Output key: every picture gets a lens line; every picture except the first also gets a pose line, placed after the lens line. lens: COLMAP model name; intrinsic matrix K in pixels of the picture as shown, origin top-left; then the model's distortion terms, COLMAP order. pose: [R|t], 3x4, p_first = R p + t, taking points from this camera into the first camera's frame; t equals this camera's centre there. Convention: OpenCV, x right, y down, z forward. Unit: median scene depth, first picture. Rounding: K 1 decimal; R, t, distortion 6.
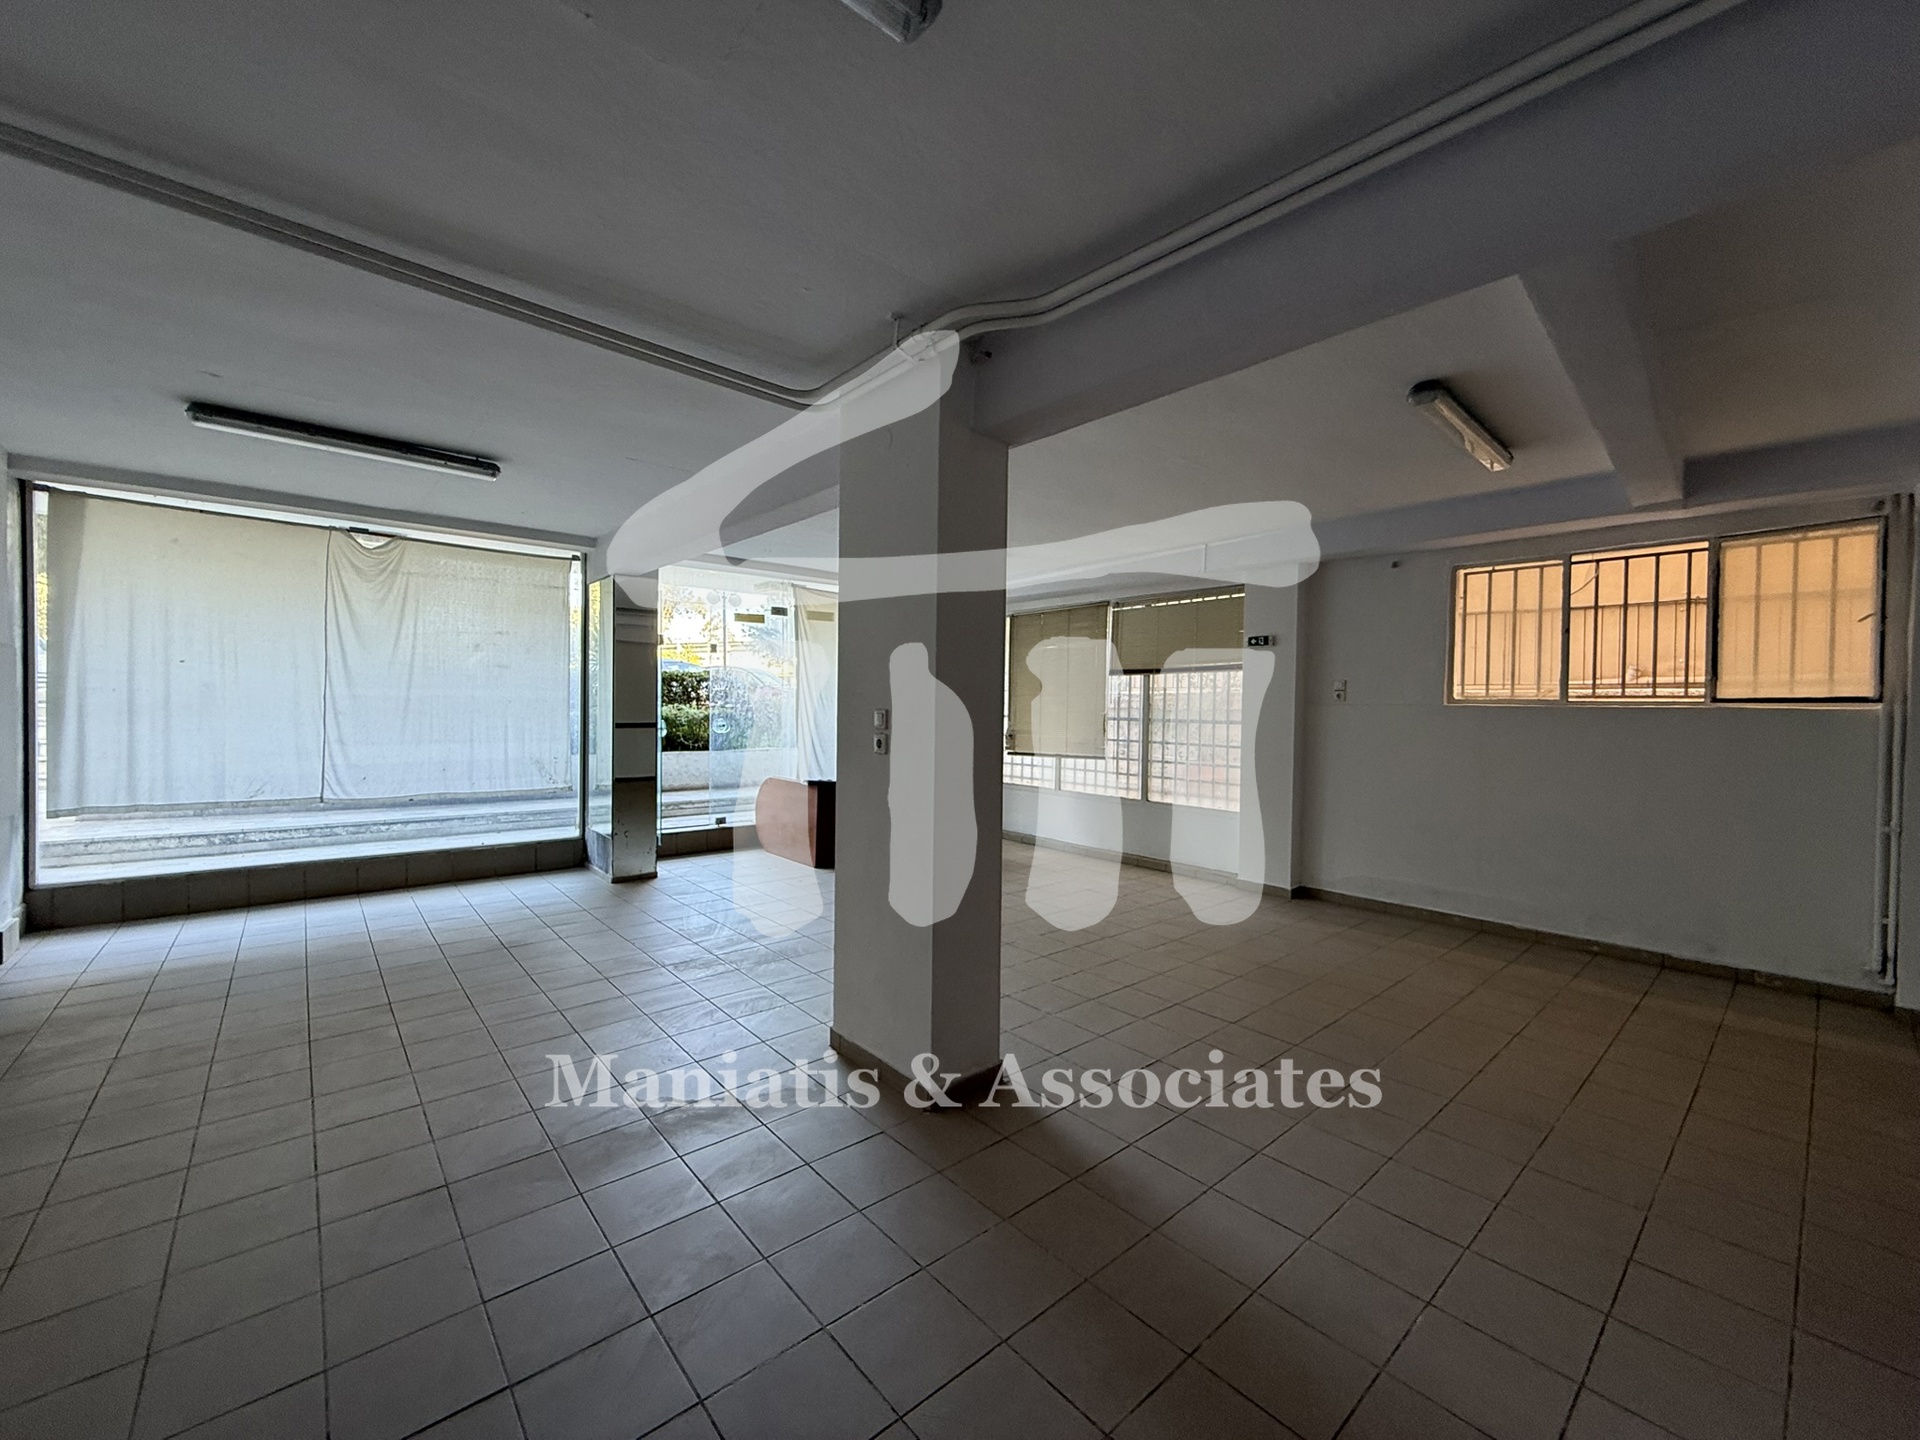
lens RADIAL K [[763.6, 0, 954.2], [0, 763.6, 718.0], [0, 0, 1]] dist [-0.001164, -0.000123]
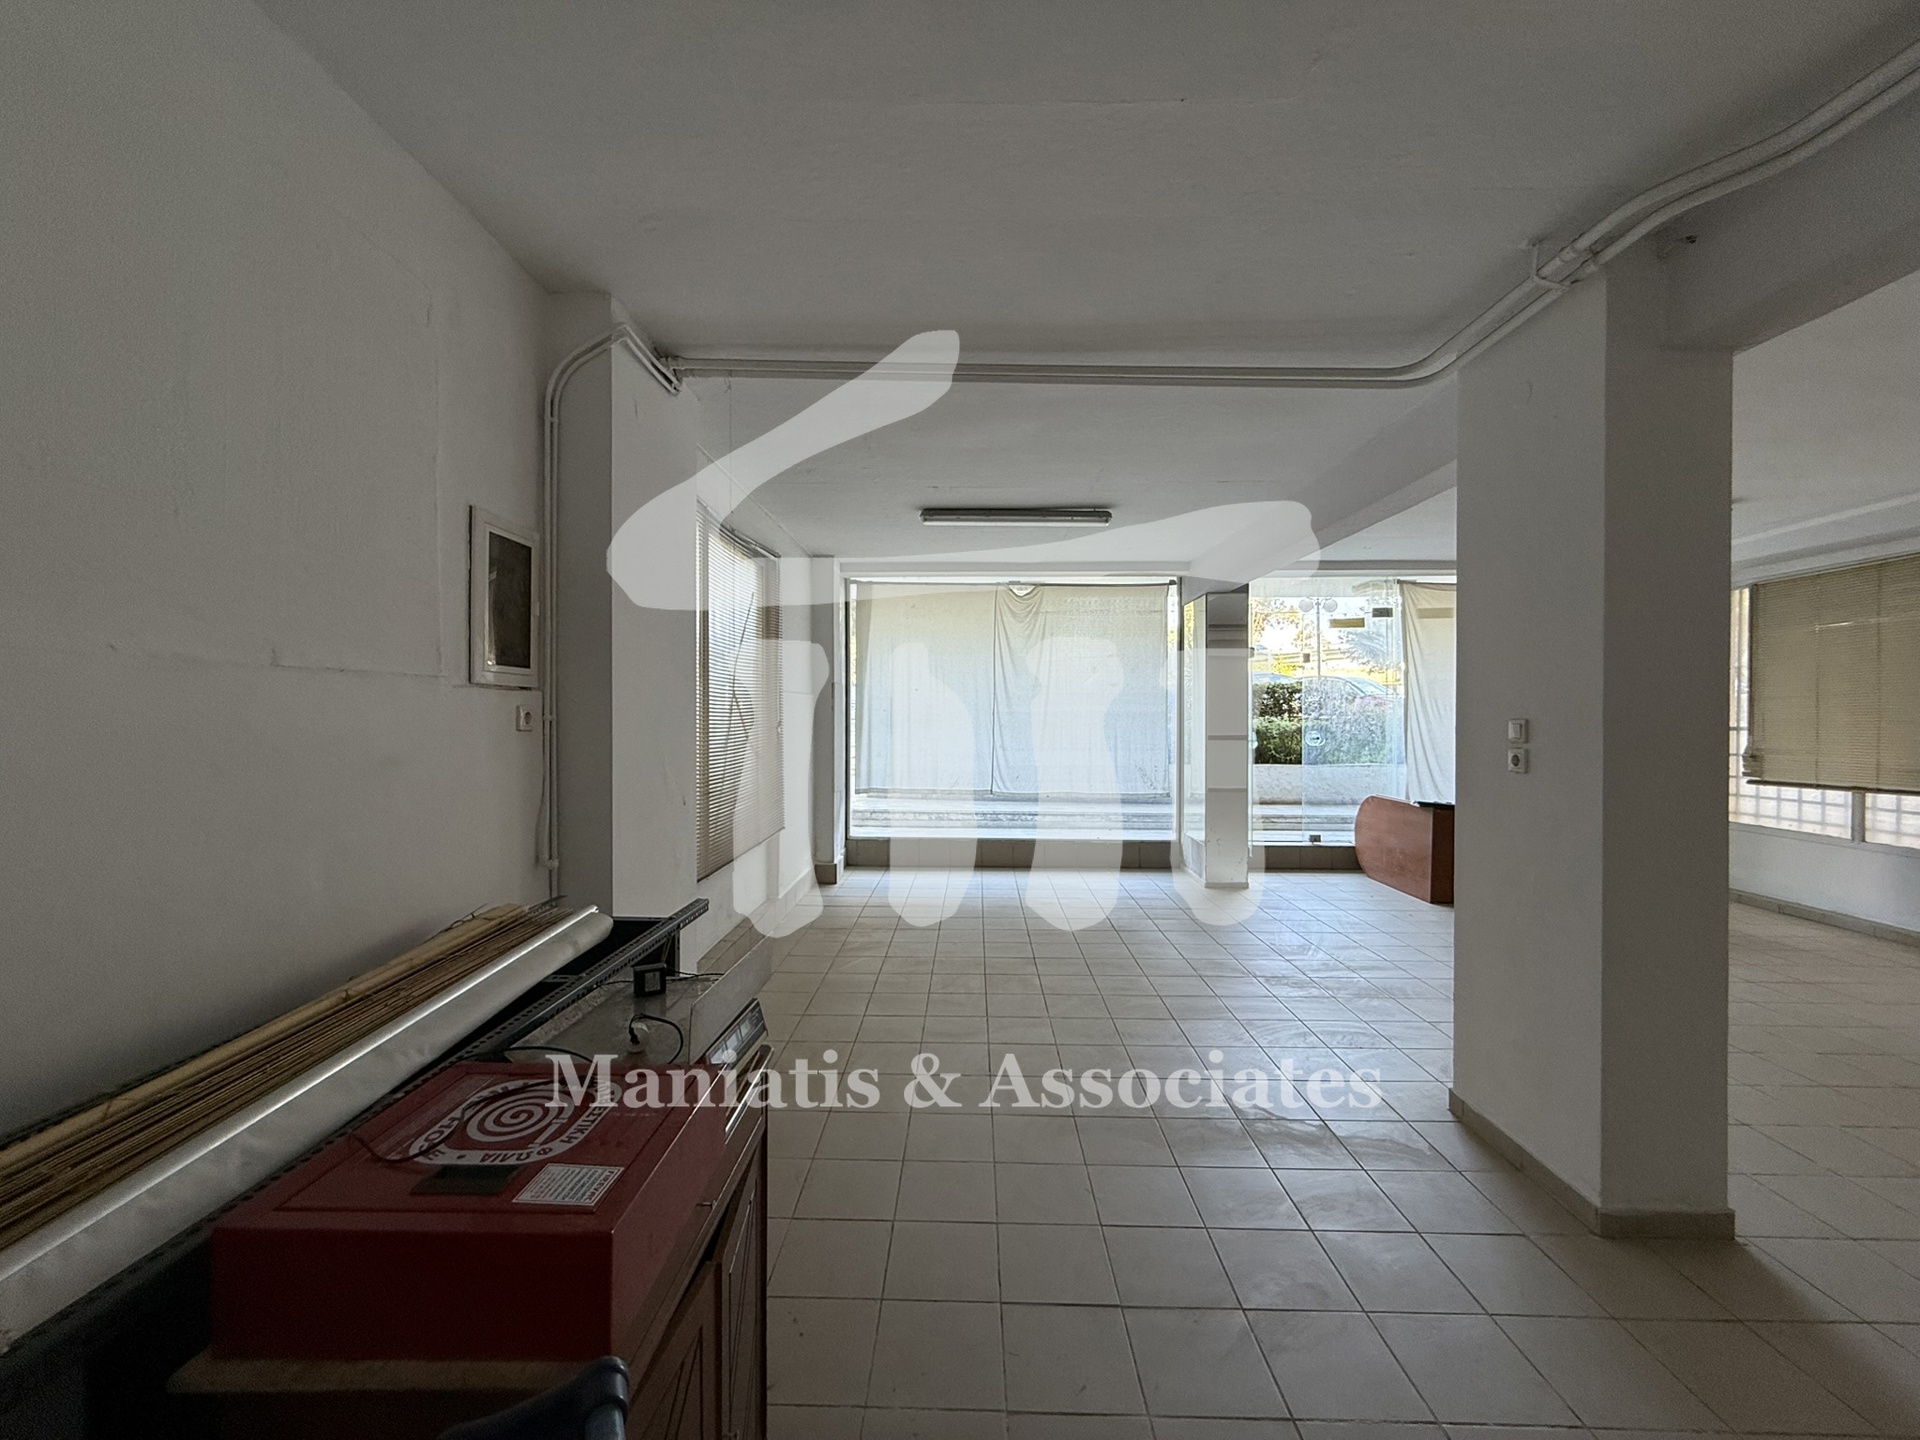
lens RADIAL K [[763.6, 0, 954.2], [0, 763.6, 718.4], [0, 0, 1]] dist [-0.001164, -0.000123]
pose [[0.739340, -0.008609, -0.673277, 0.004939], [-0.002179, 0.999882, -0.015178, 0.000819], [0.673328, 0.012689, 0.739235, -0.011413]]
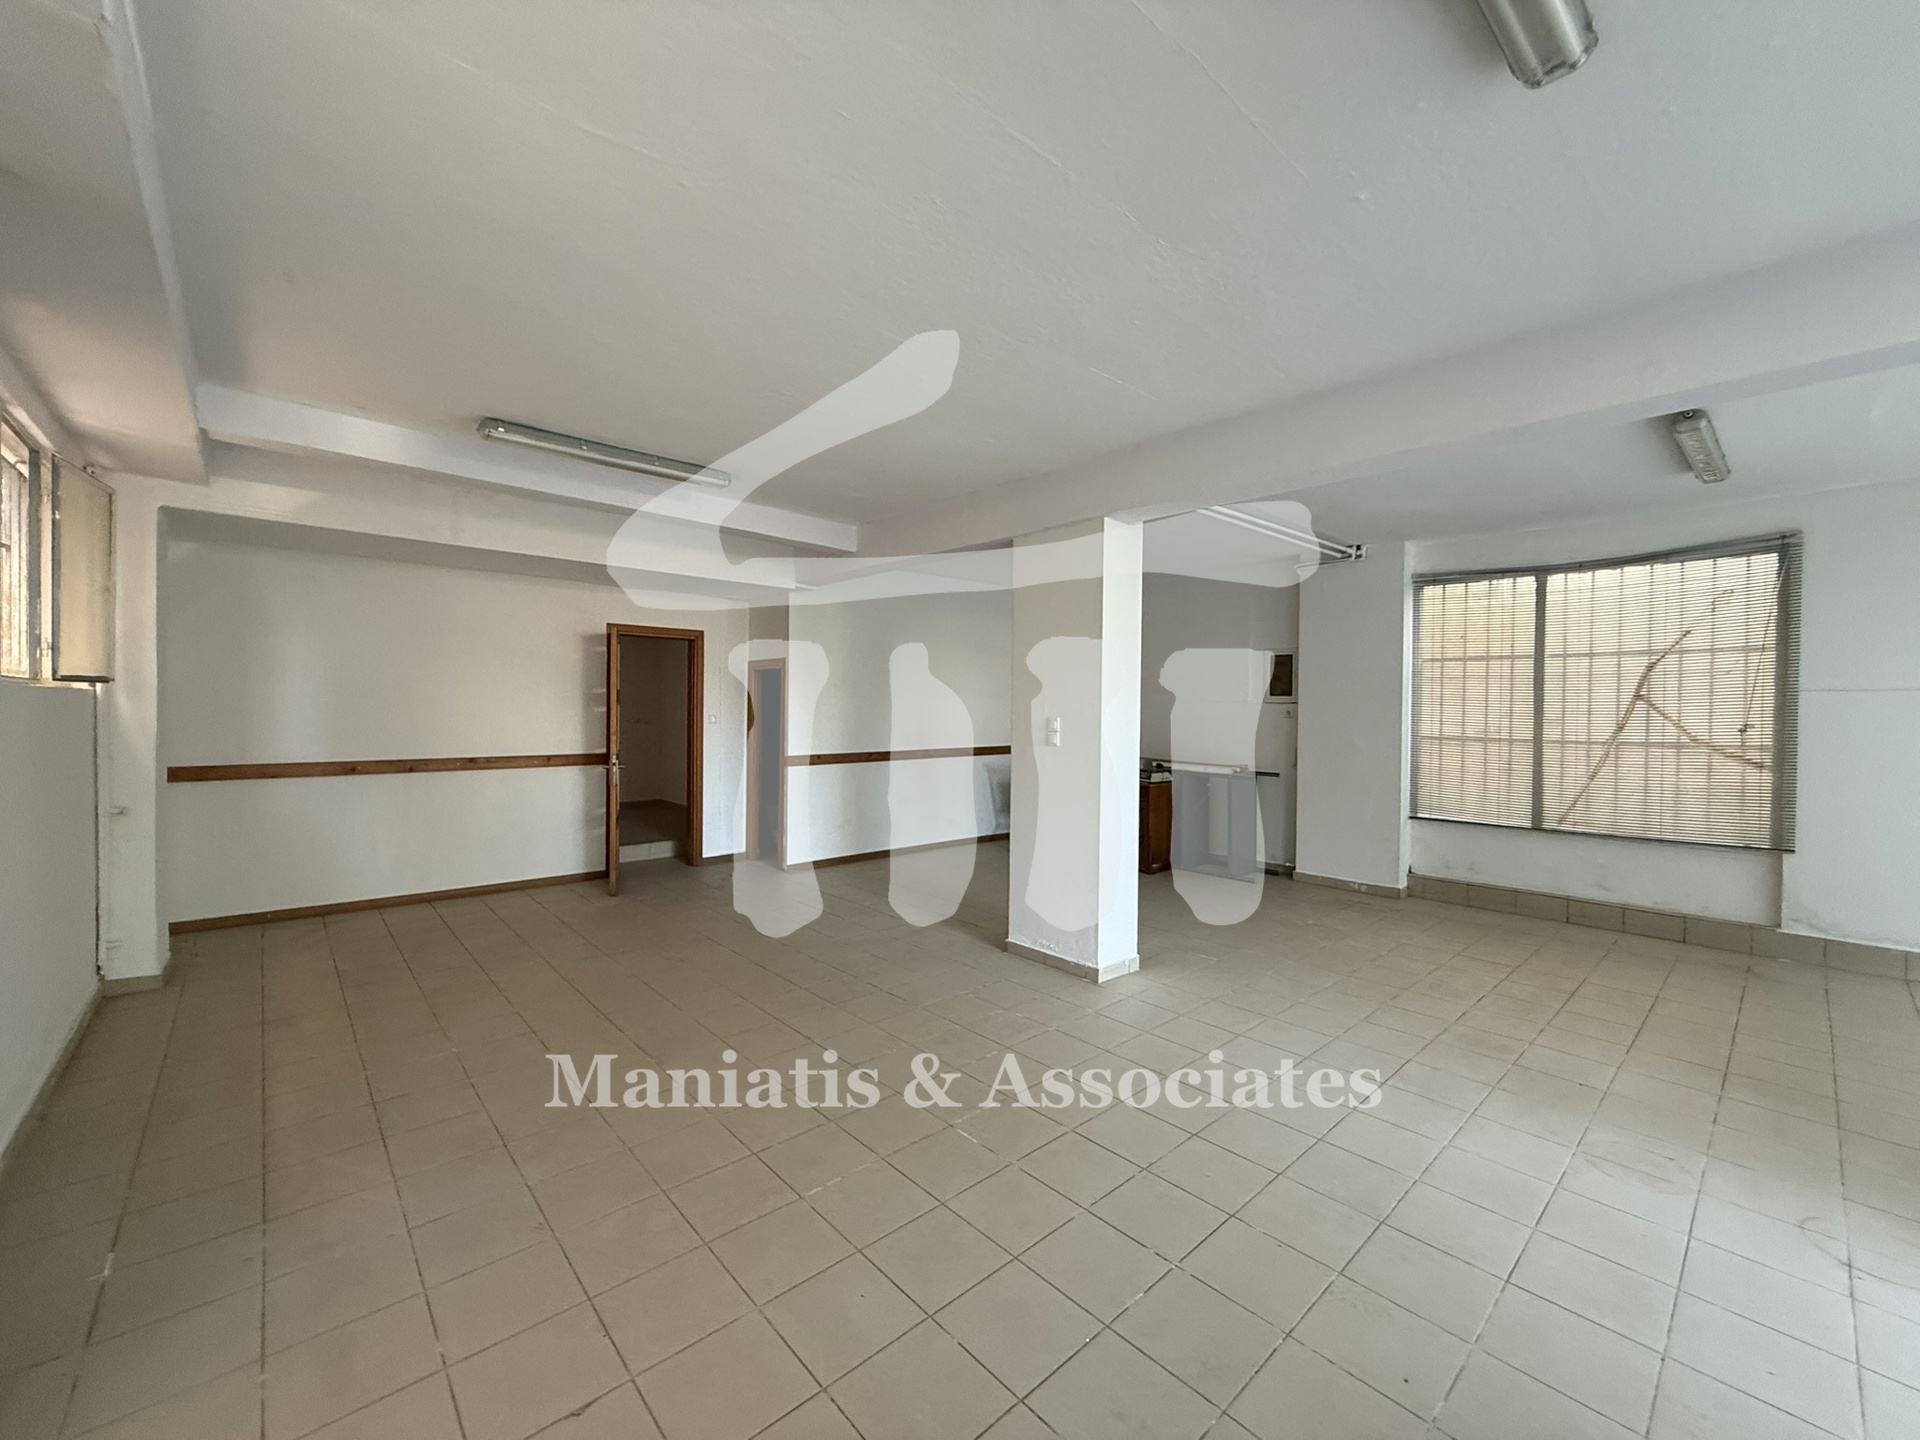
lens RADIAL K [[763.6, 0, 955.0], [0, 763.6, 719.9], [0, 0, 1]] dist [-0.001164, -0.000123]
pose [[-0.999407, -0.023648, -0.025016, 0.115534], [-0.024454, 0.999175, 0.032432, -0.021305], [0.024228, 0.033024, -0.999161, 1.349801]]
